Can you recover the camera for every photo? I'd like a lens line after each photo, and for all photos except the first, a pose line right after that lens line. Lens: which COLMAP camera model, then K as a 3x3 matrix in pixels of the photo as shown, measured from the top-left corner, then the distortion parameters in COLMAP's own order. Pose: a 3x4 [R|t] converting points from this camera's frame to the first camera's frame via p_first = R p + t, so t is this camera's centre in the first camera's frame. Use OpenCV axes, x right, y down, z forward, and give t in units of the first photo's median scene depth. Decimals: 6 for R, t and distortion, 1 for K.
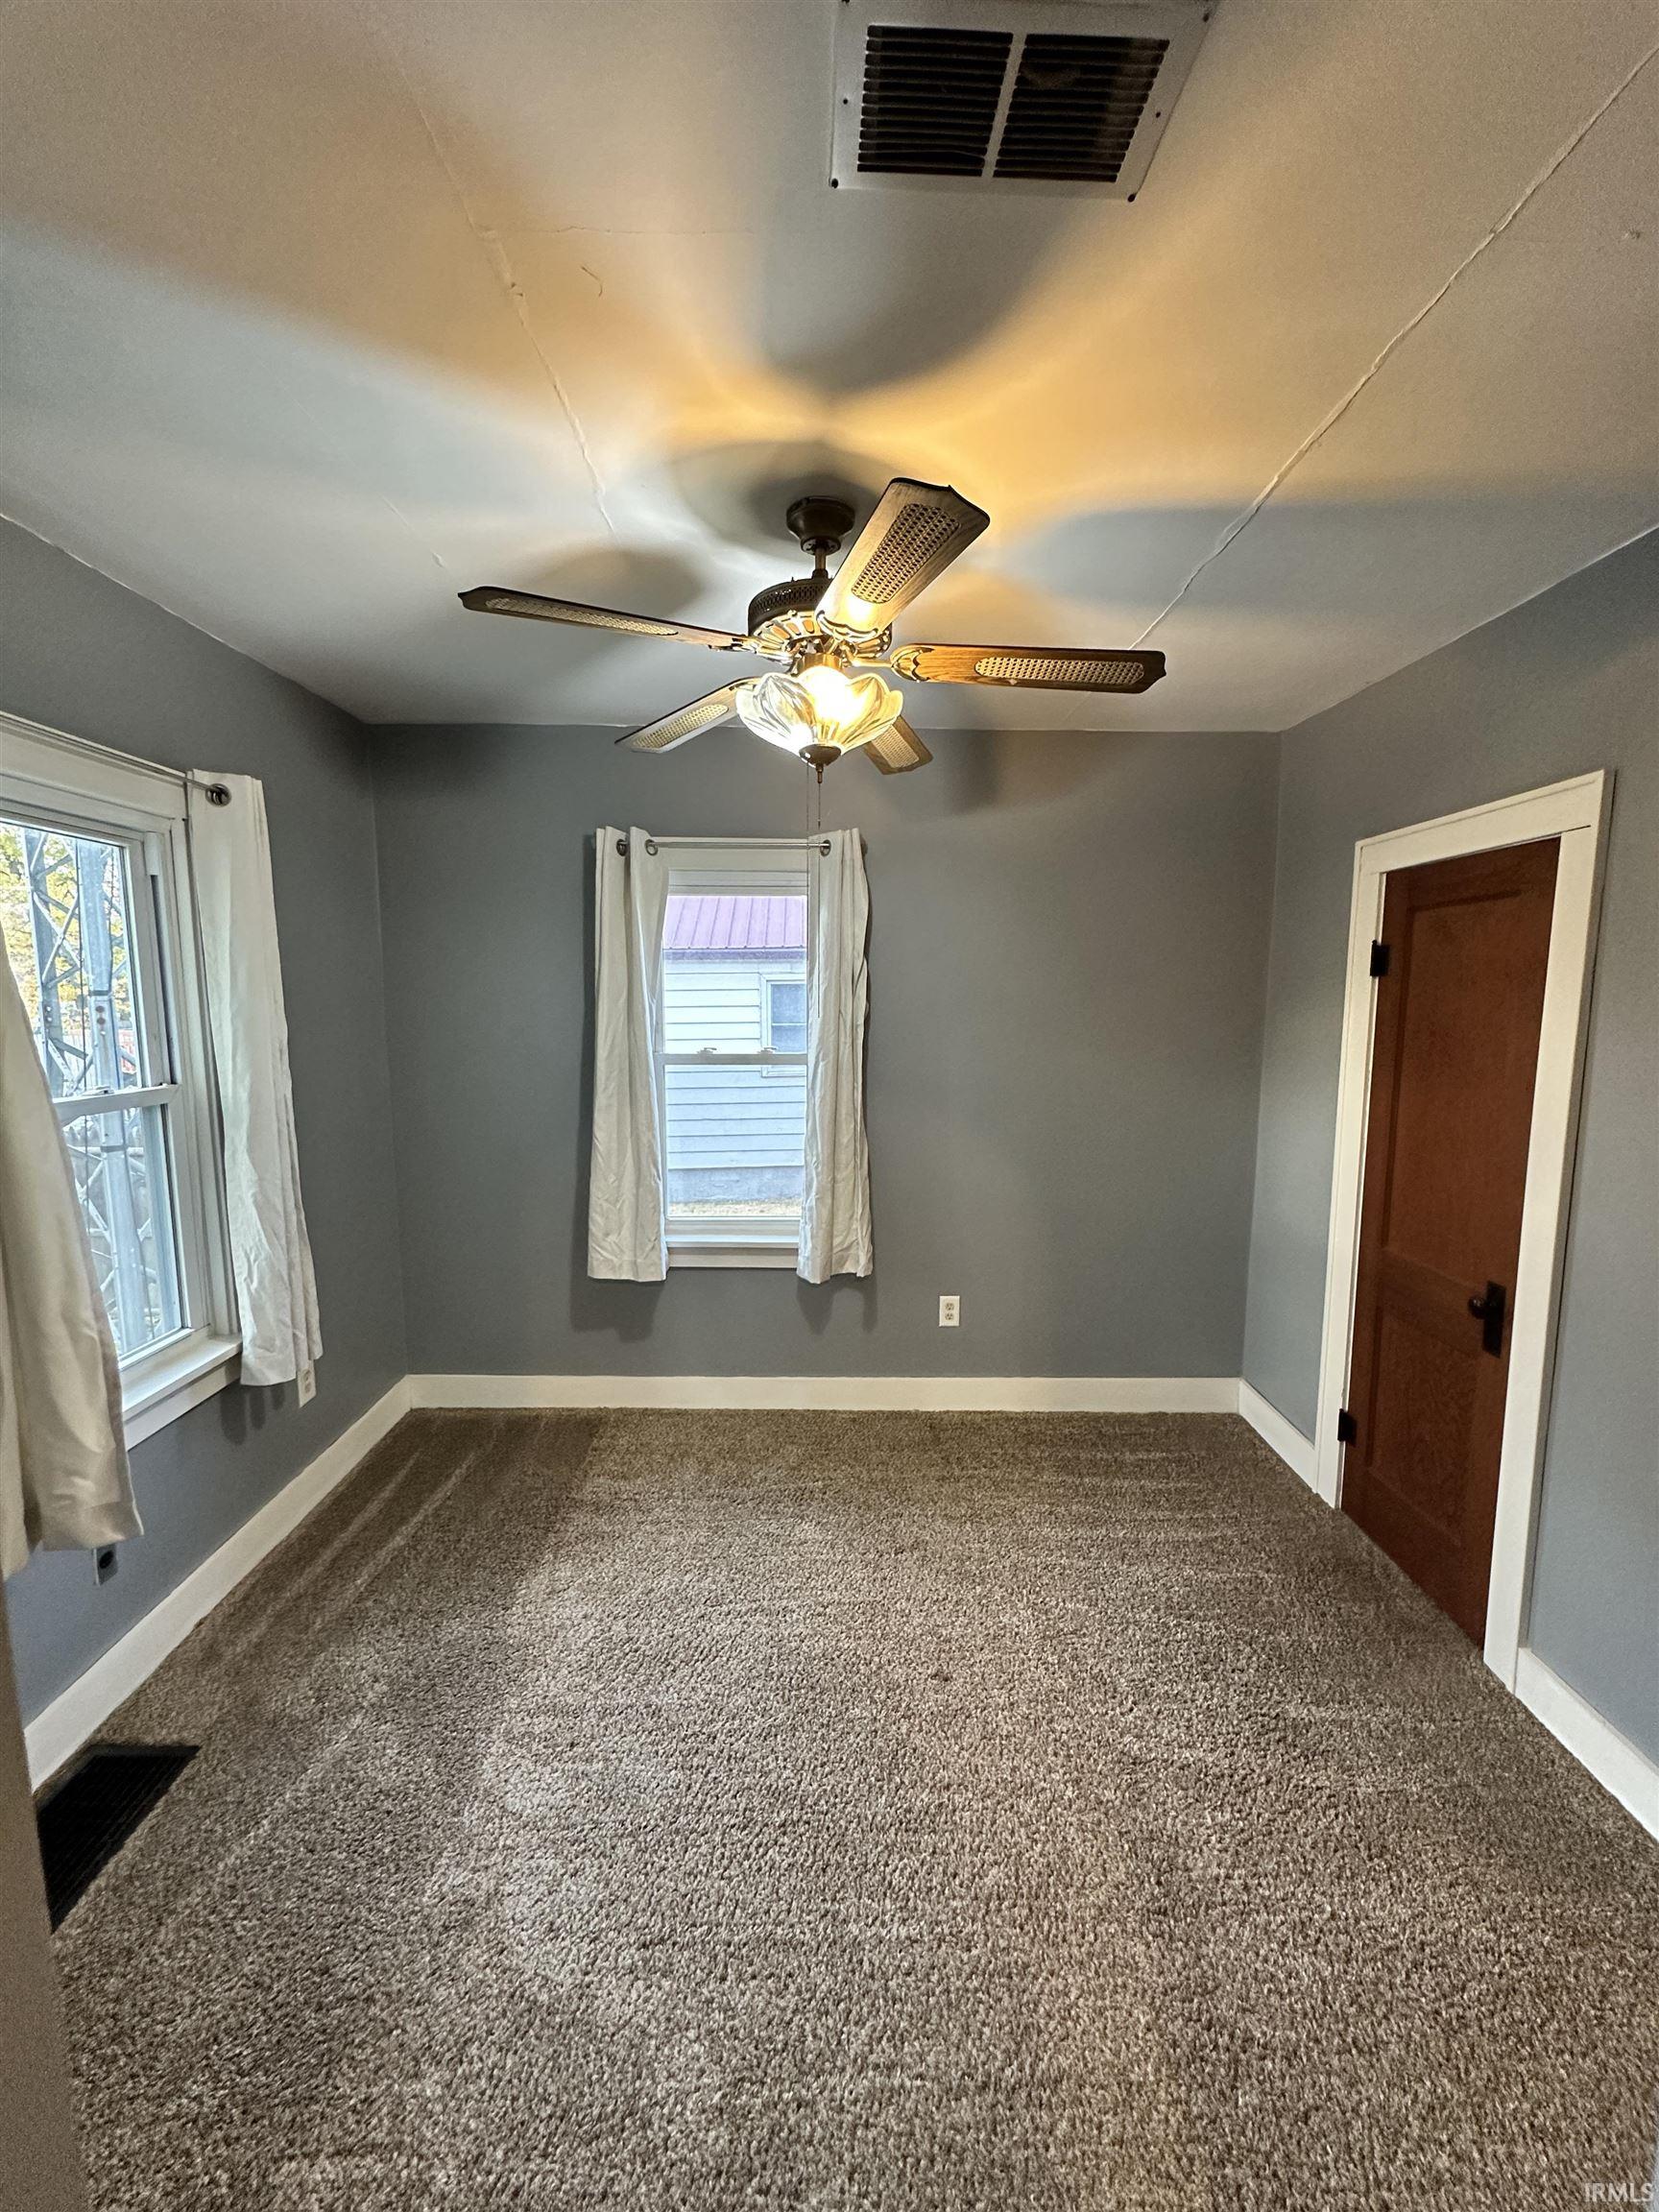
lens RADIAL K [[884.4, 0, 829.1], [0, 884.4, 1107.8], [0, 0, 1]] dist [-0.001932, 0.000302]
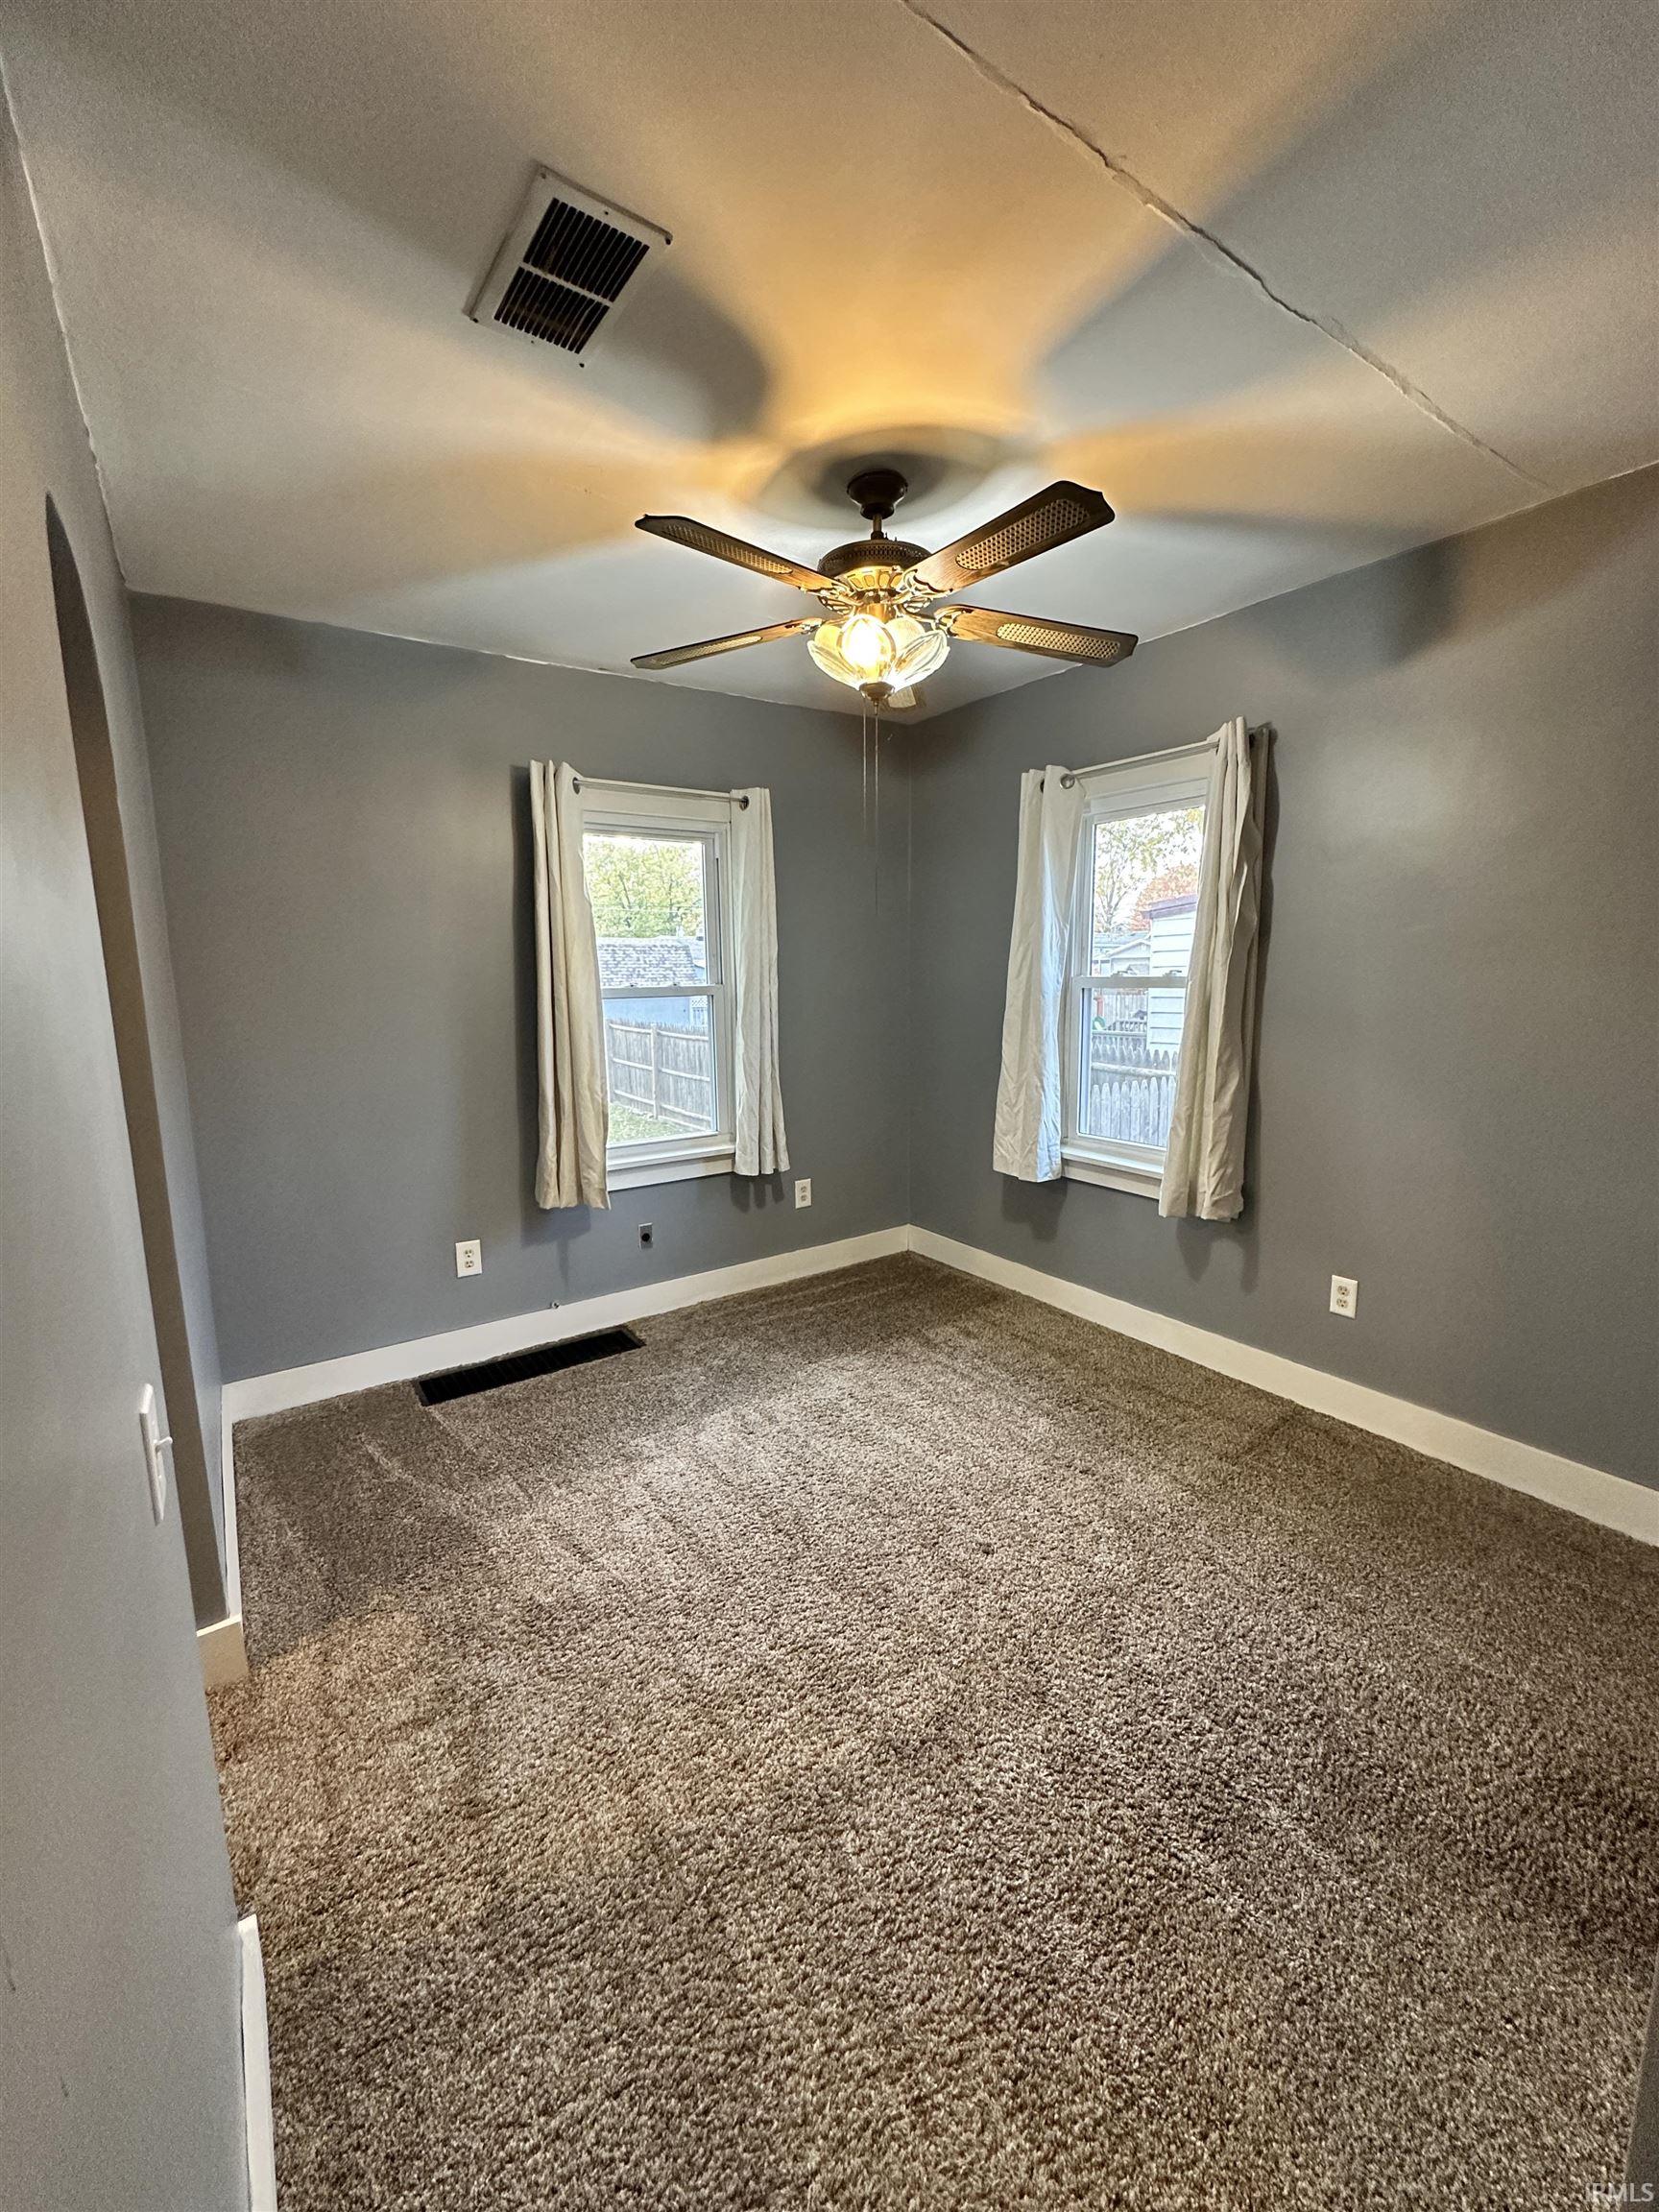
lens RADIAL K [[884.4, 0, 829.1], [0, 884.4, 1107.8], [0, 0, 1]] dist [-0.001932, 0.000302]
pose [[0.566085, 0.116877, -0.816020, 0.646820], [-0.089590, 0.992757, 0.080040, 0.045218], [0.819464, 0.027798, 0.572456, 0.183862]]
